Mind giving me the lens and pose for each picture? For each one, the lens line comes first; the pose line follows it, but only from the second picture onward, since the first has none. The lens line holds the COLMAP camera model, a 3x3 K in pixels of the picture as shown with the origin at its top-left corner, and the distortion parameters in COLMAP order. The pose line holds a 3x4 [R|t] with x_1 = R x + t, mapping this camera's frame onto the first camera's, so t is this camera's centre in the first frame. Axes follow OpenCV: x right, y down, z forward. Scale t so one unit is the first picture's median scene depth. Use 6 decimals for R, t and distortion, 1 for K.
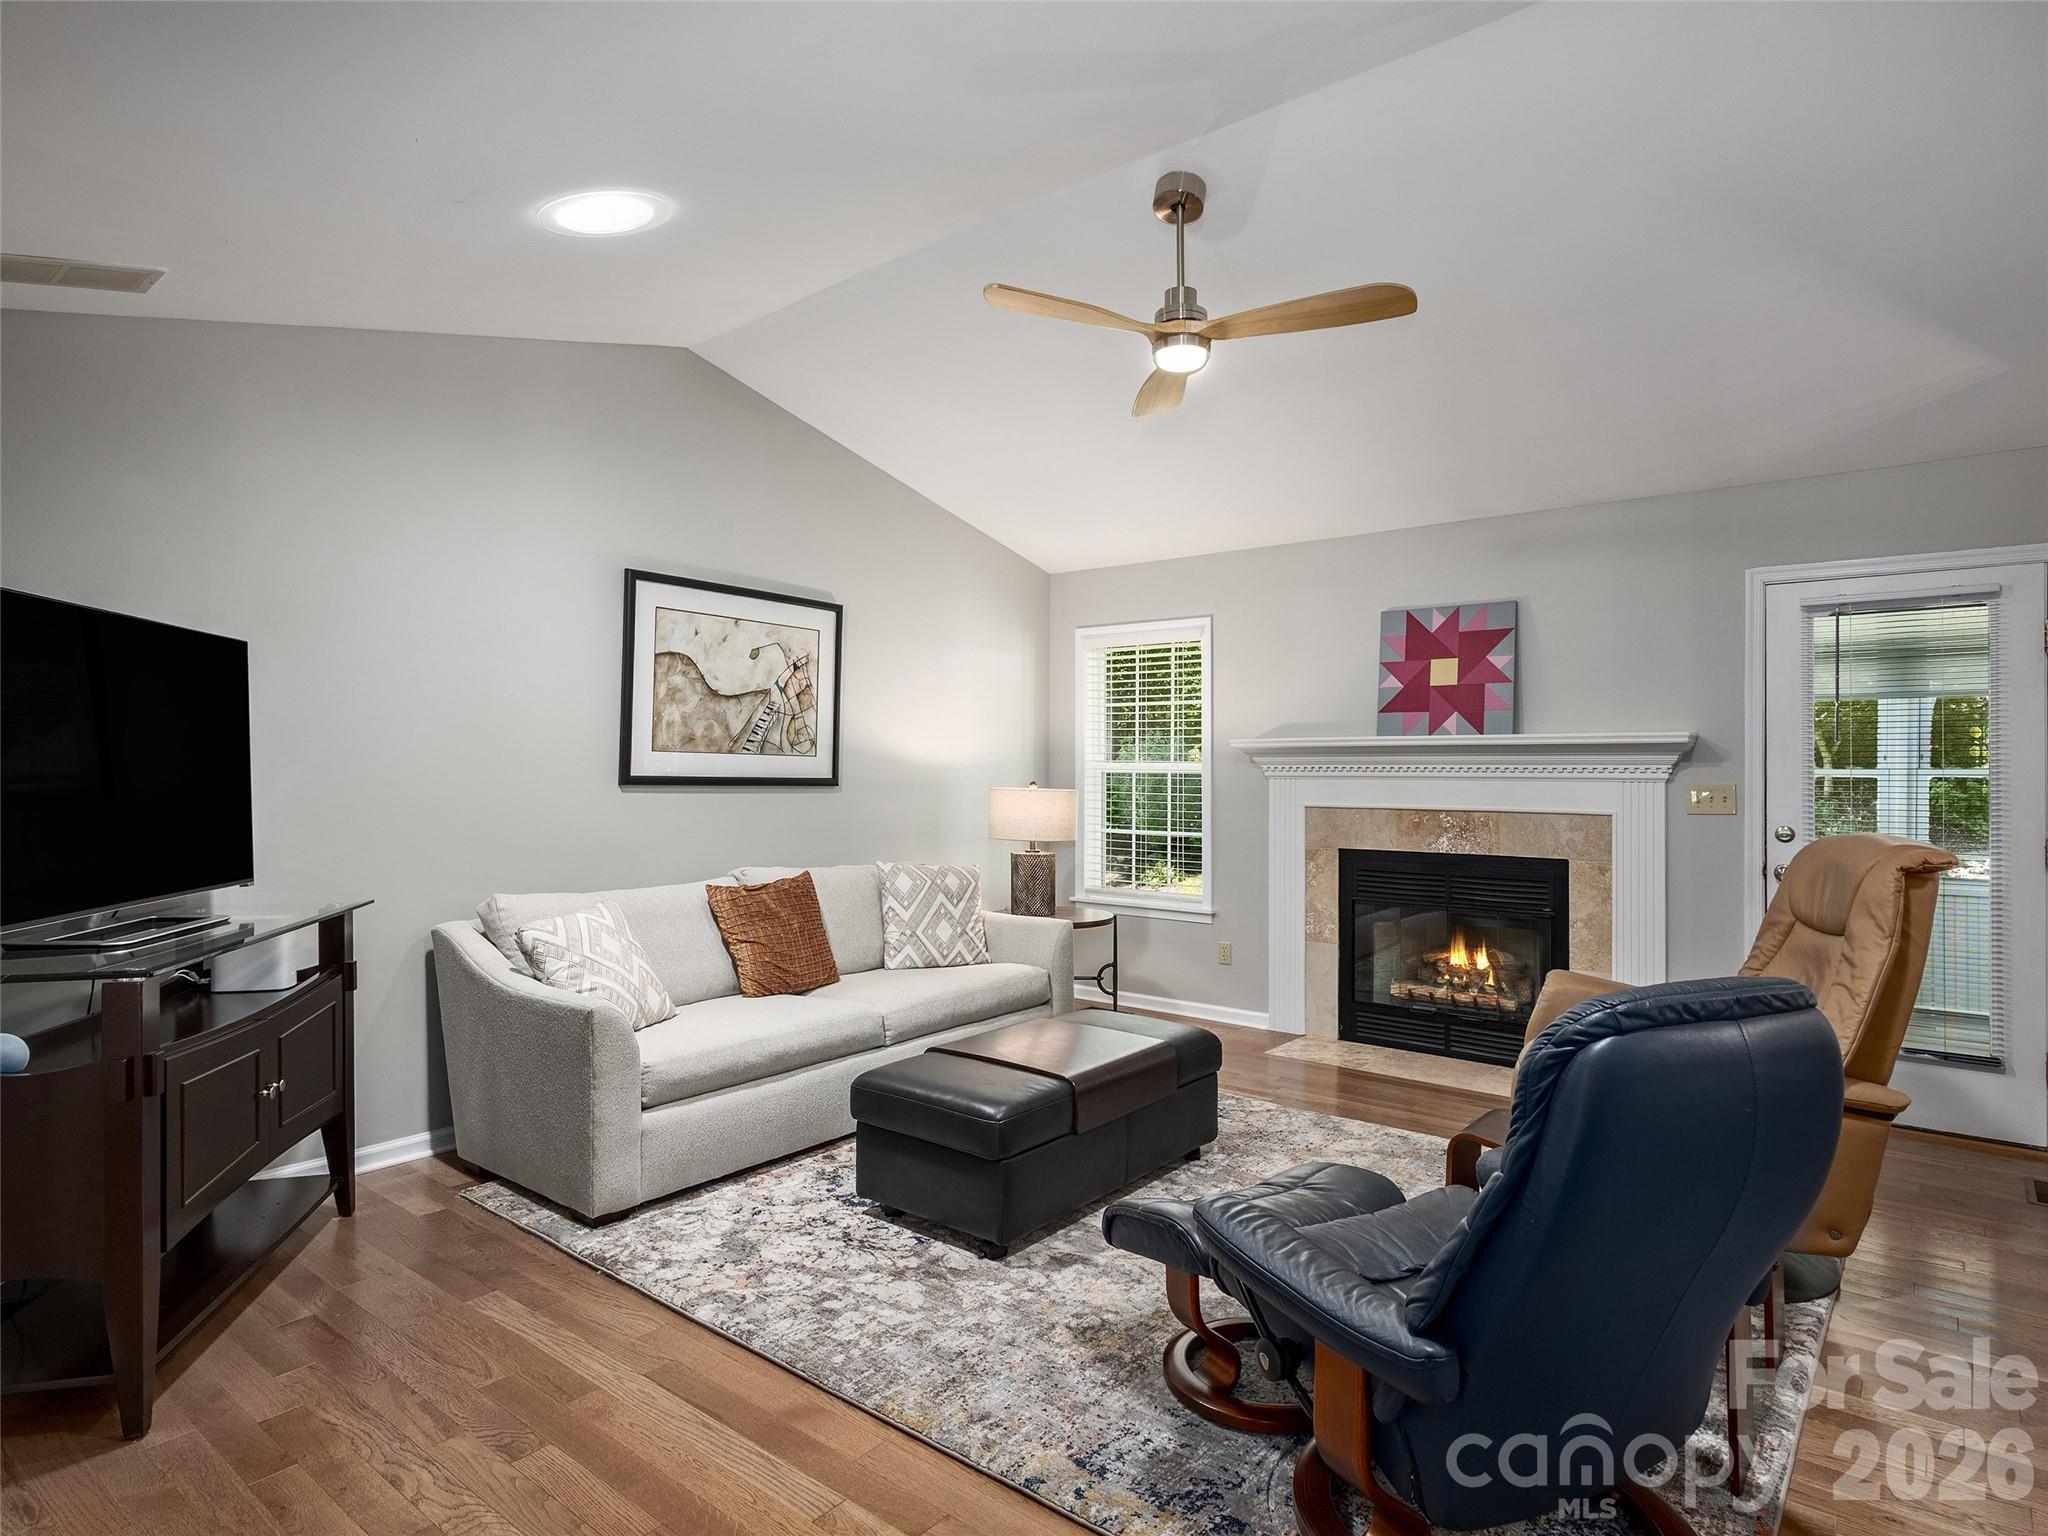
lens RADIAL K [[1129.9, 0, 1019.9], [0, 1129.9, 756.7], [0, 0, 1]] dist [-0.010310, 0.005443]
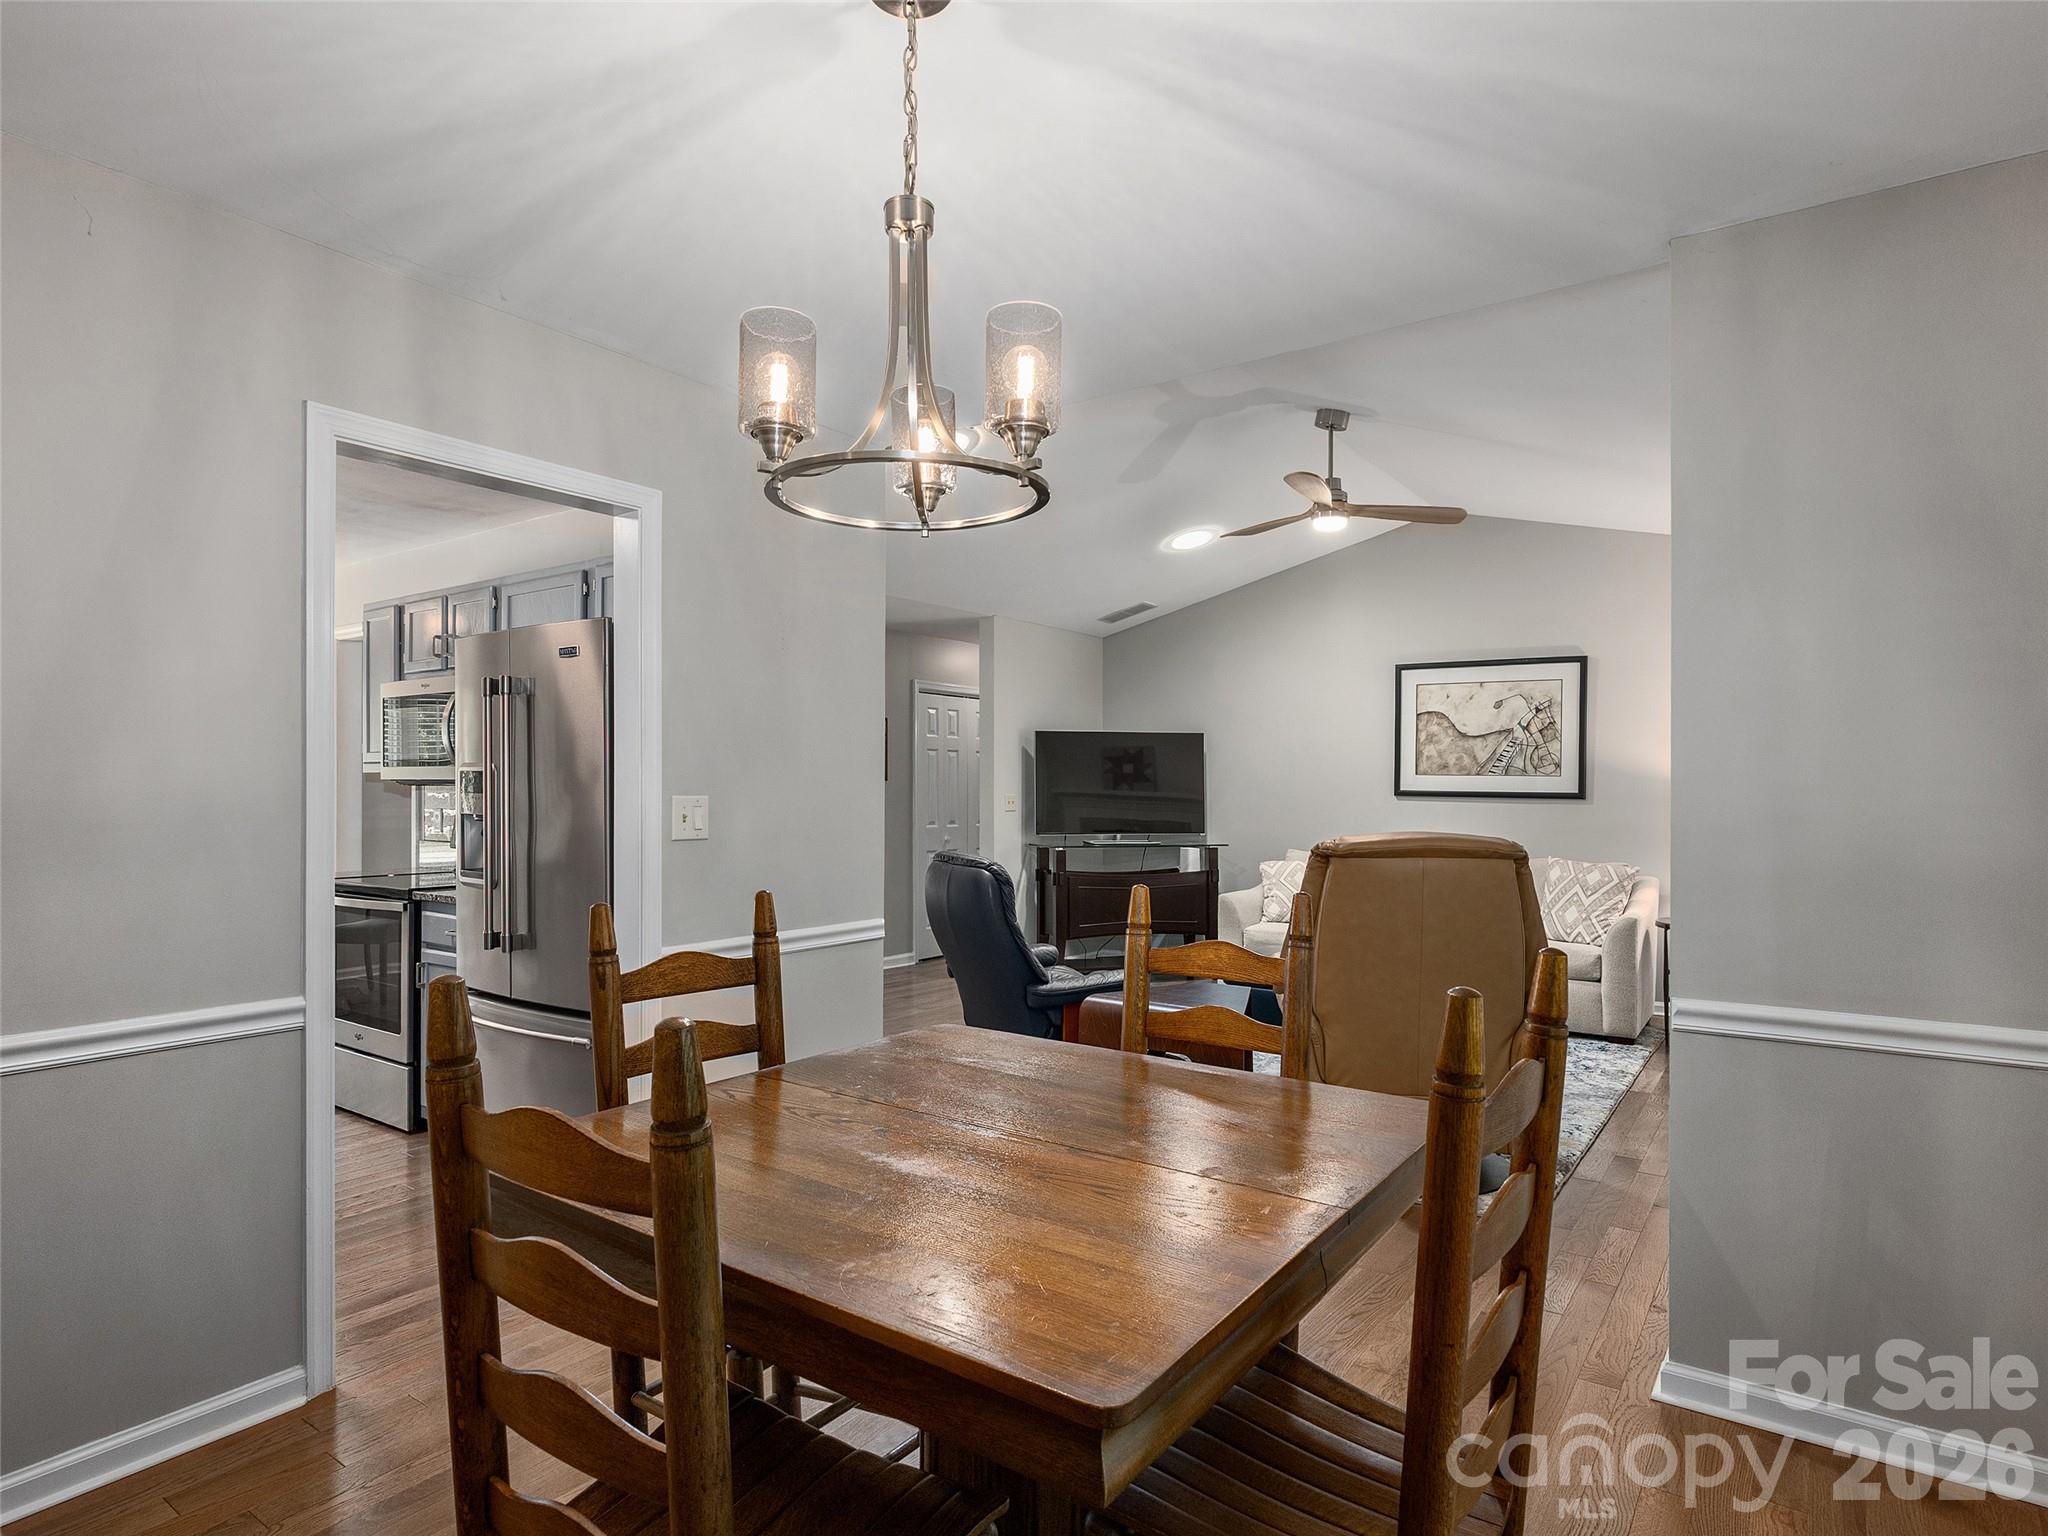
lens RADIAL K [[1129.9, 0, 1019.5], [0, 1129.9, 776.0], [0, 0, 1]] dist [-0.010310, 0.005443]
pose [[0.068153, -0.013404, -0.997585, 1.146576], [0.010711, 0.999862, -0.012703, 0.010032], [0.997617, -0.009820, 0.068288, 0.306111]]
